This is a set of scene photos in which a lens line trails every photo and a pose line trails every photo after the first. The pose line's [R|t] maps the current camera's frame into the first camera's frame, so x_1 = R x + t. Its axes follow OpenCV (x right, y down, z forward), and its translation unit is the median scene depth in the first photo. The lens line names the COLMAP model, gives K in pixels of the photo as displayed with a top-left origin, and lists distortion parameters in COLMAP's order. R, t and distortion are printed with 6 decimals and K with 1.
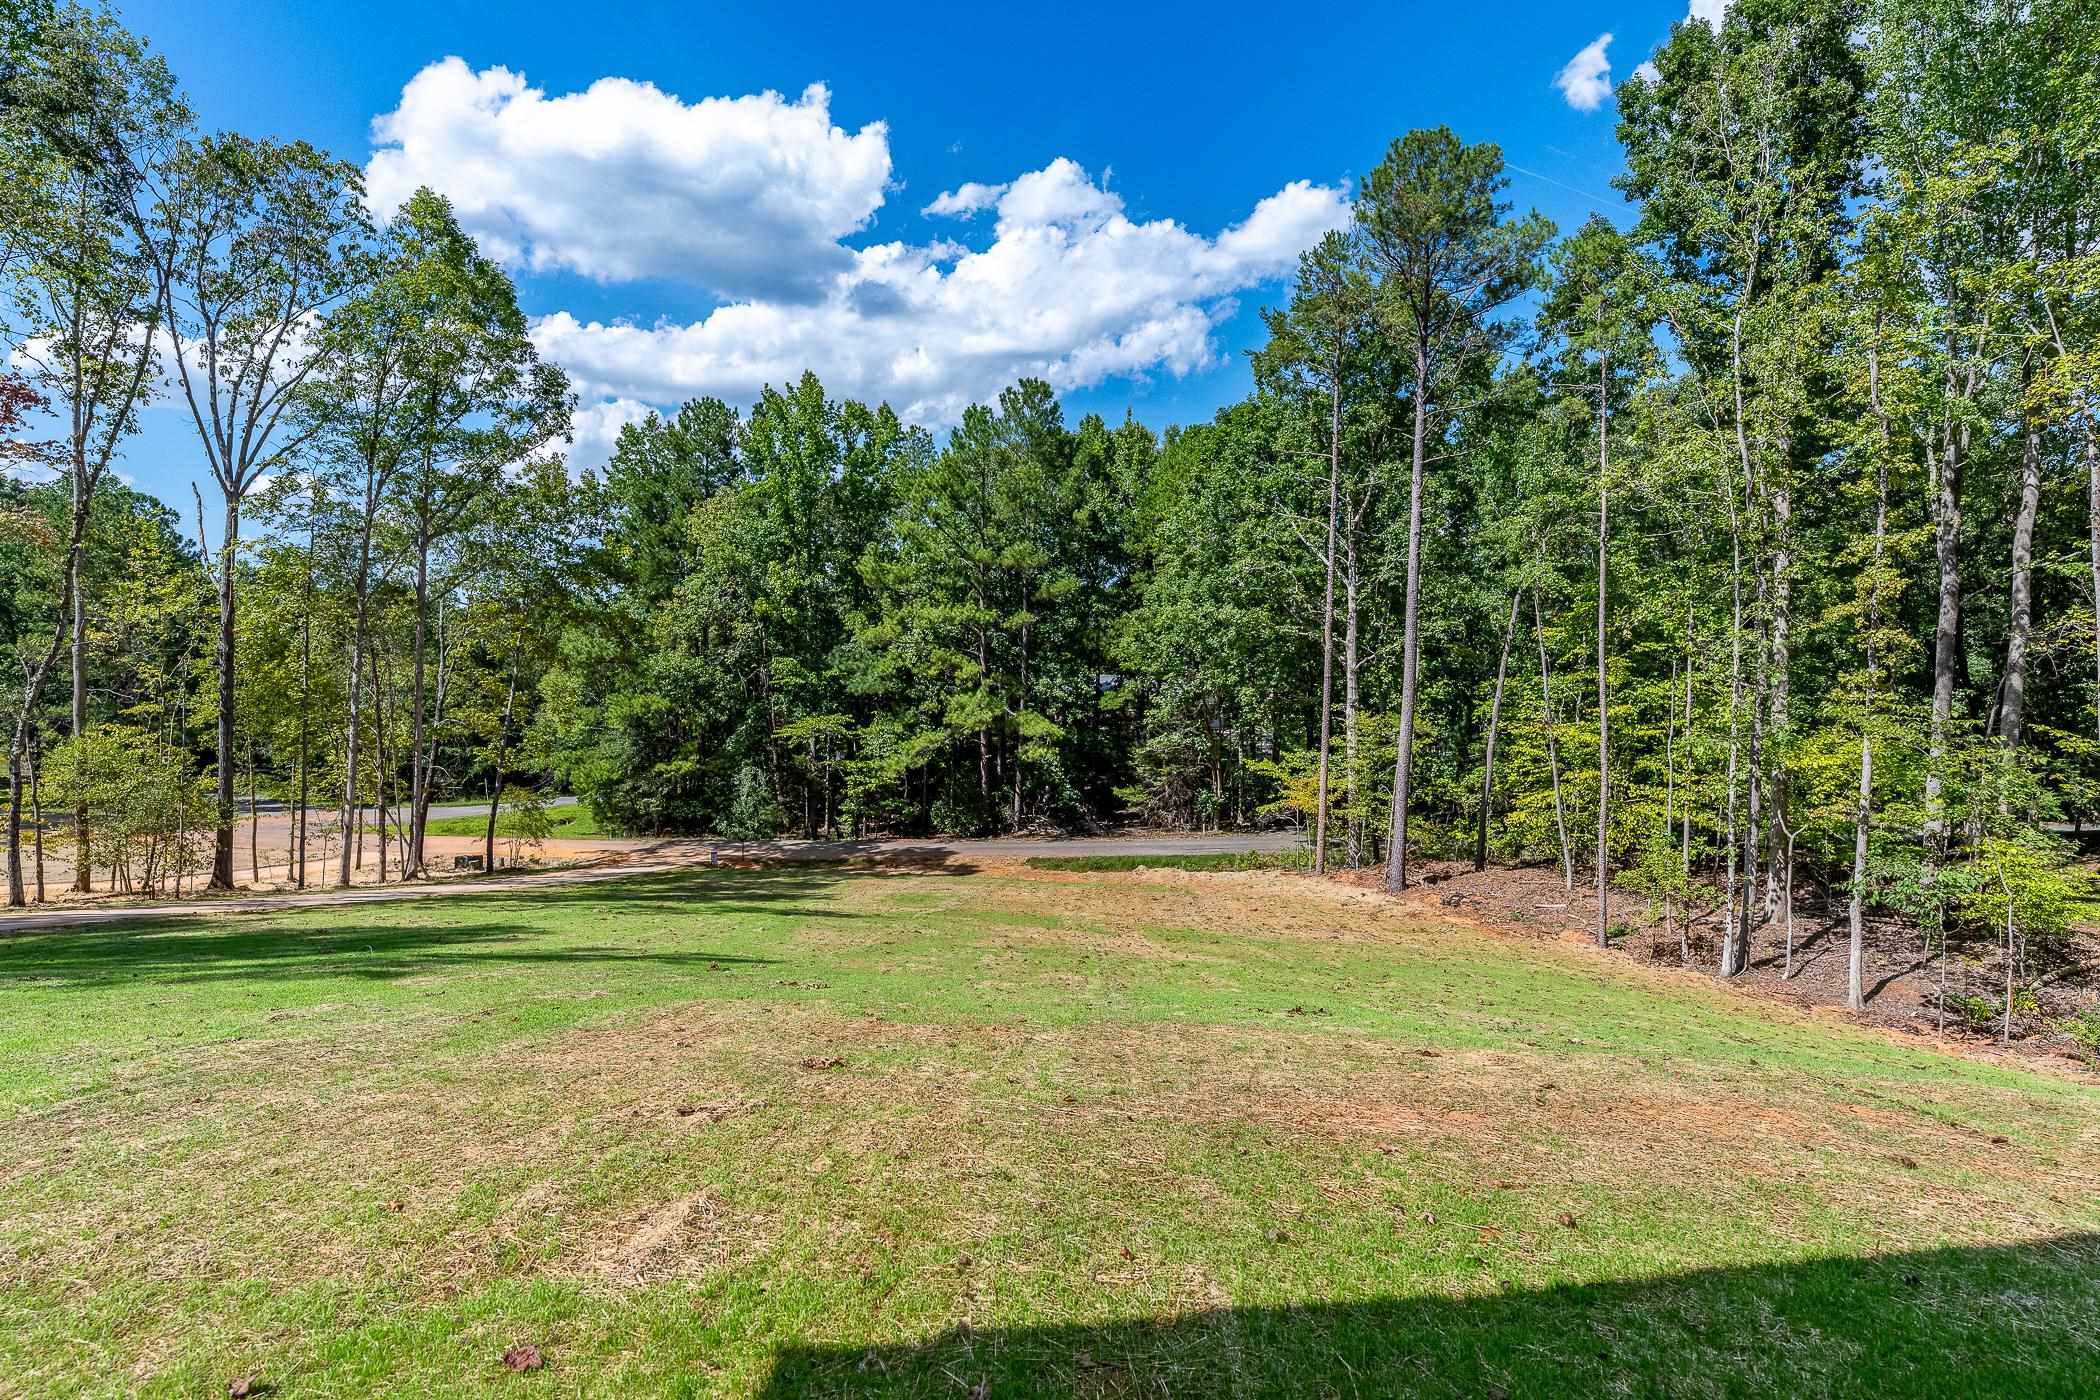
lens RADIAL K [[1031.8, 0, 1043.9], [0, 1031.8, 690.7], [0, 0, 1]] dist [-0.012316, 0.000657]
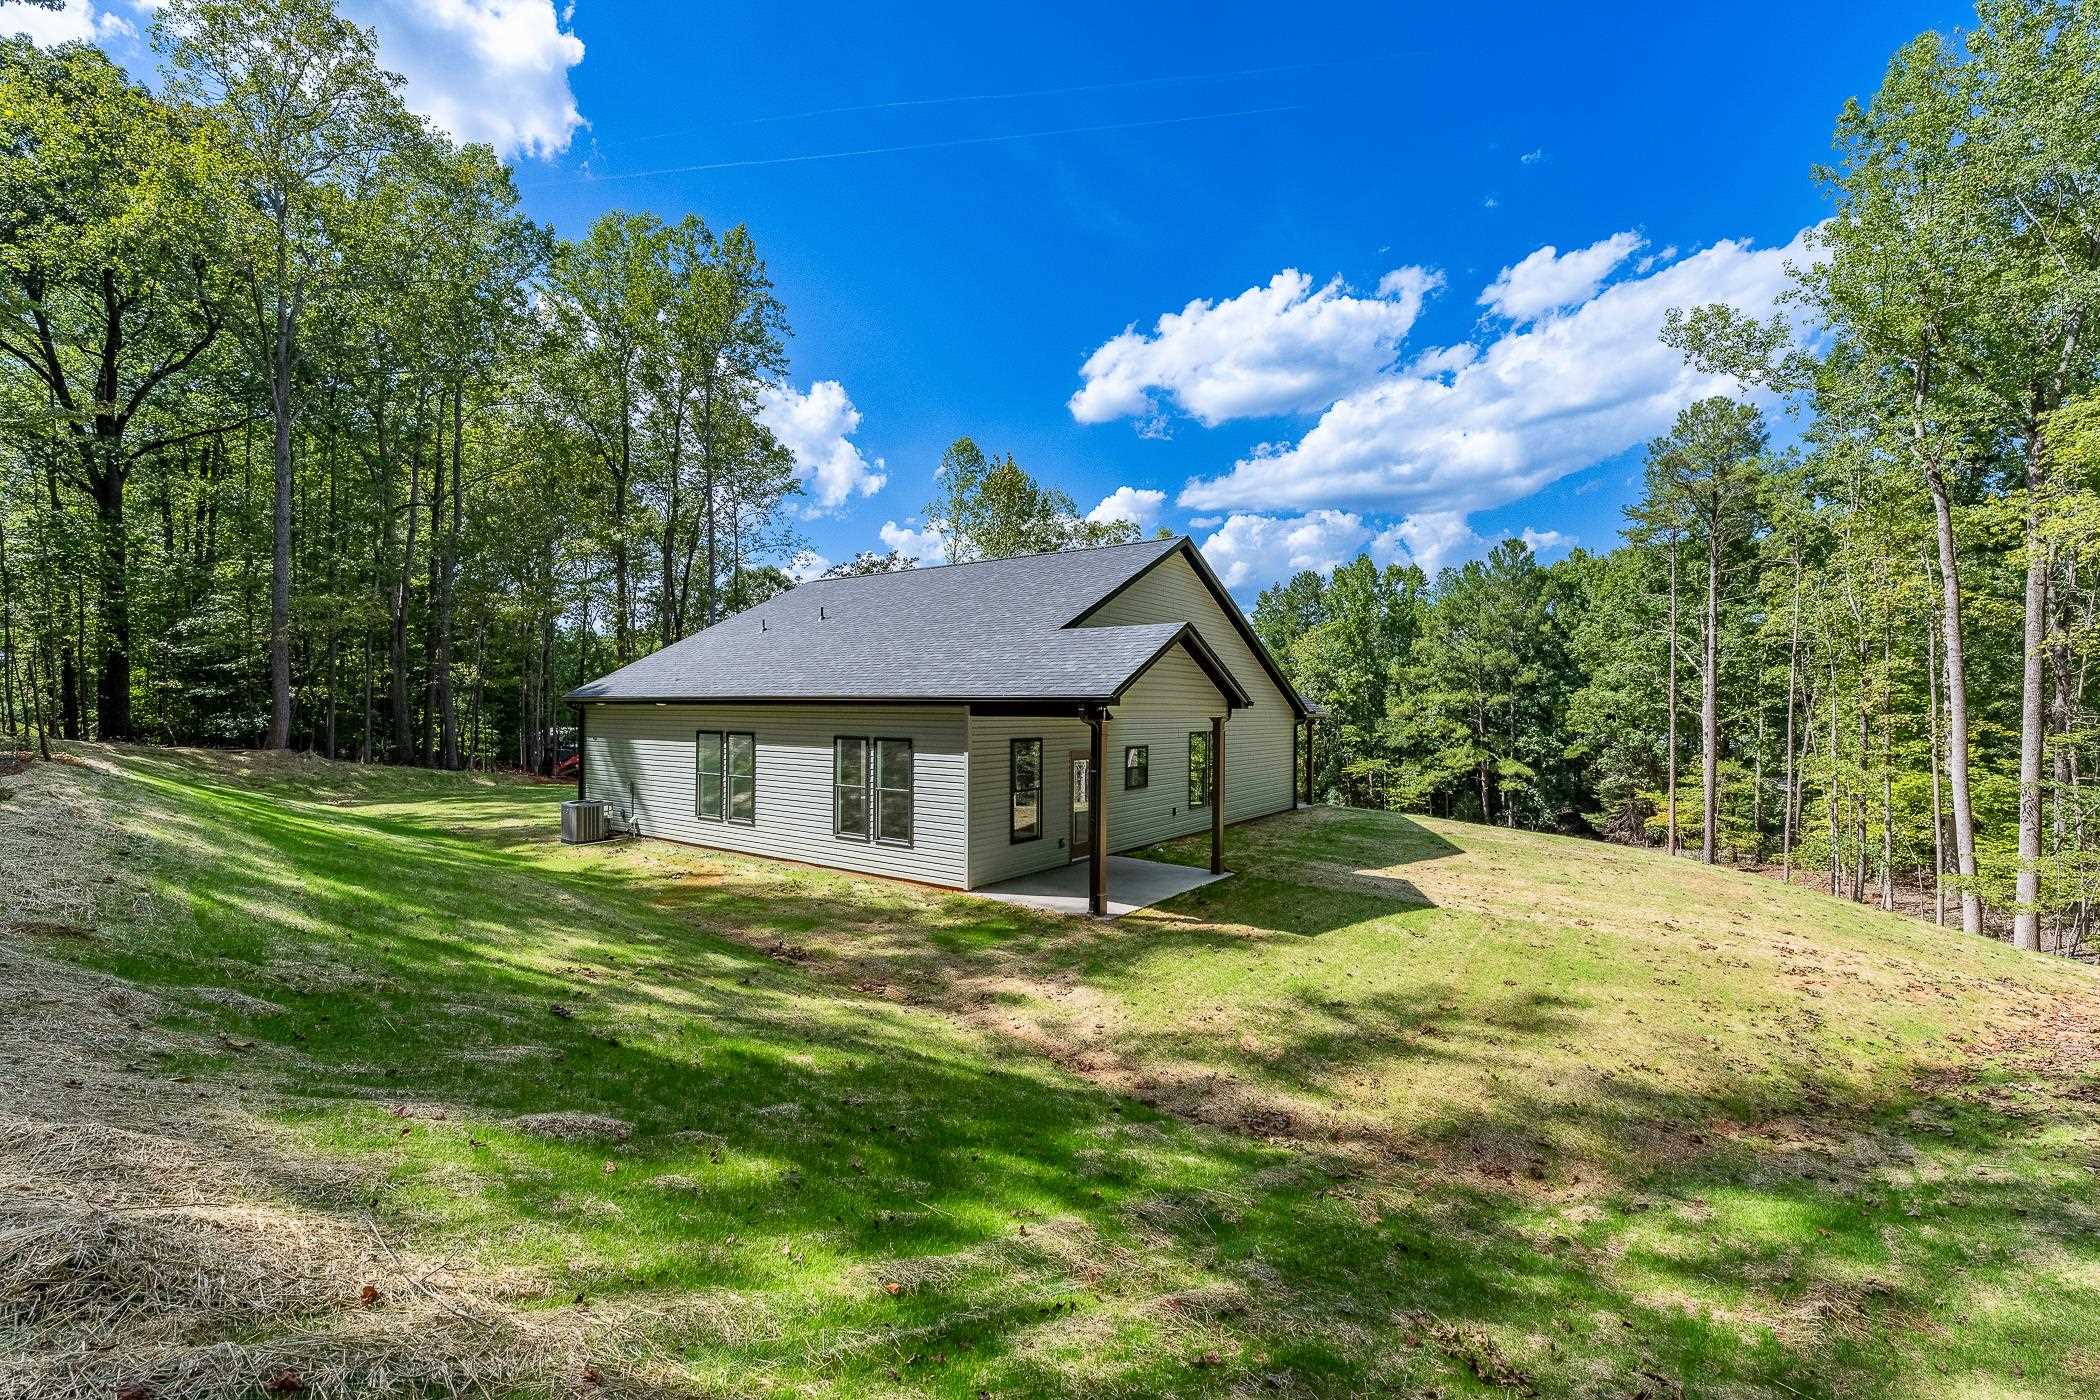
lens RADIAL K [[838.9, 0, 1053.1], [0, 838.9, 705.5], [0, 0, 1]] dist [-0.001342, -0.000172]
pose [[0.790808, -0.025187, -0.611546, 0.225117], [-0.001814, 0.999052, -0.043493, -0.003962], [0.612062, 0.035504, 0.790012, -0.418972]]
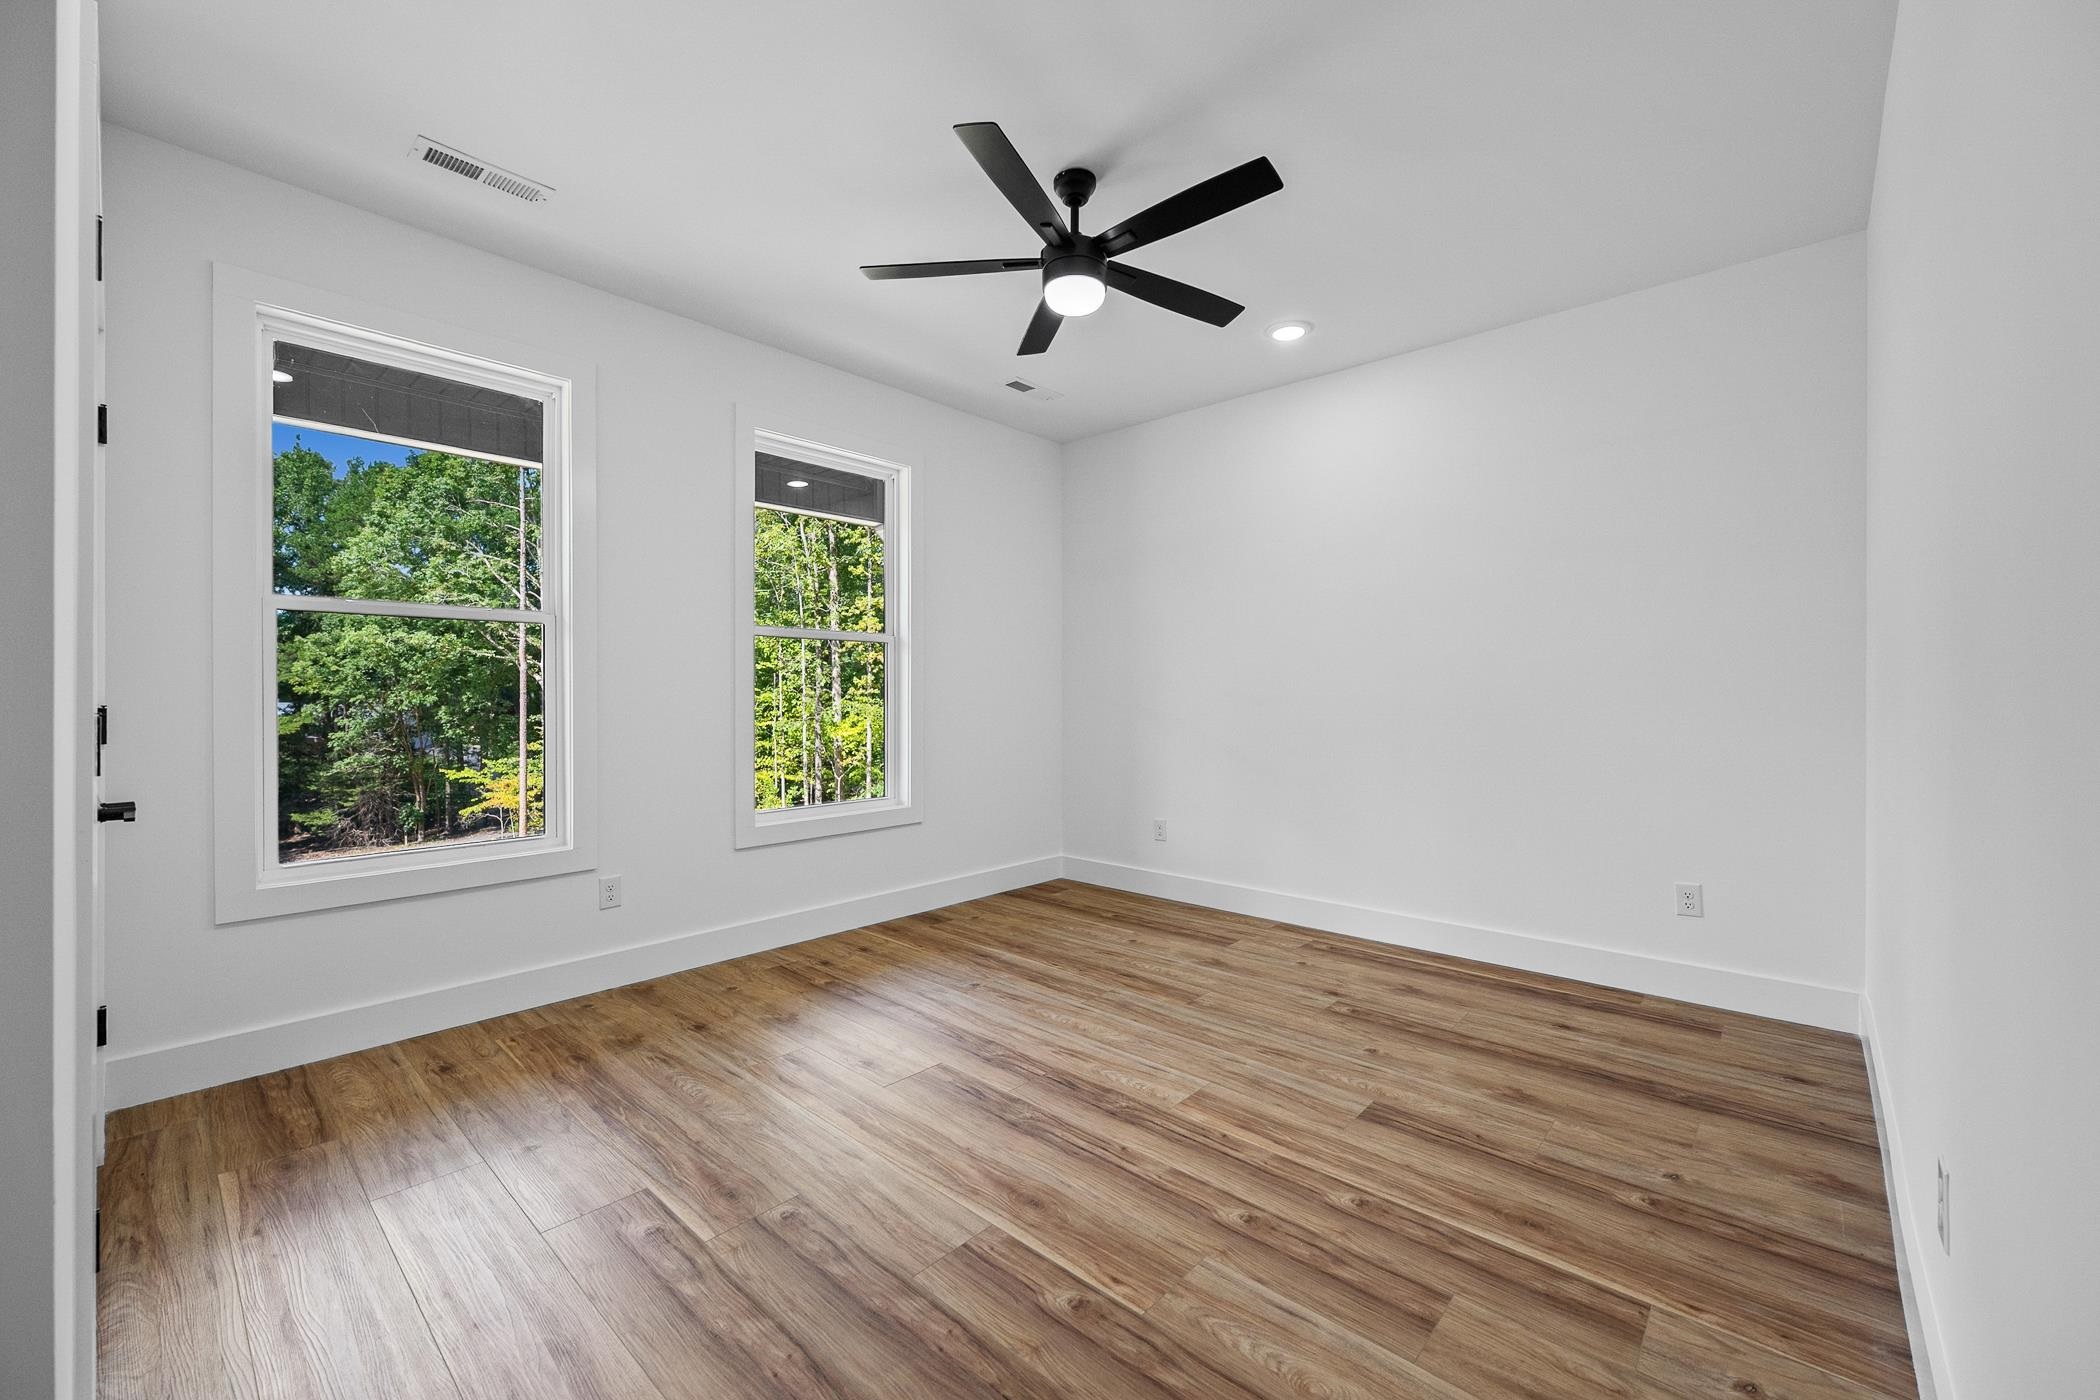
lens RADIAL K [[838.9, 0, 1053.6], [0, 838.9, 690.6], [0, 0, 1]] dist [-0.001342, -0.000172]
pose [[0.695875, -0.027567, 0.717634, 0.003851], [0.041926, 0.999118, -0.002275, 0.009014], [-0.716938, 0.031671, 0.696417, -0.091838]]
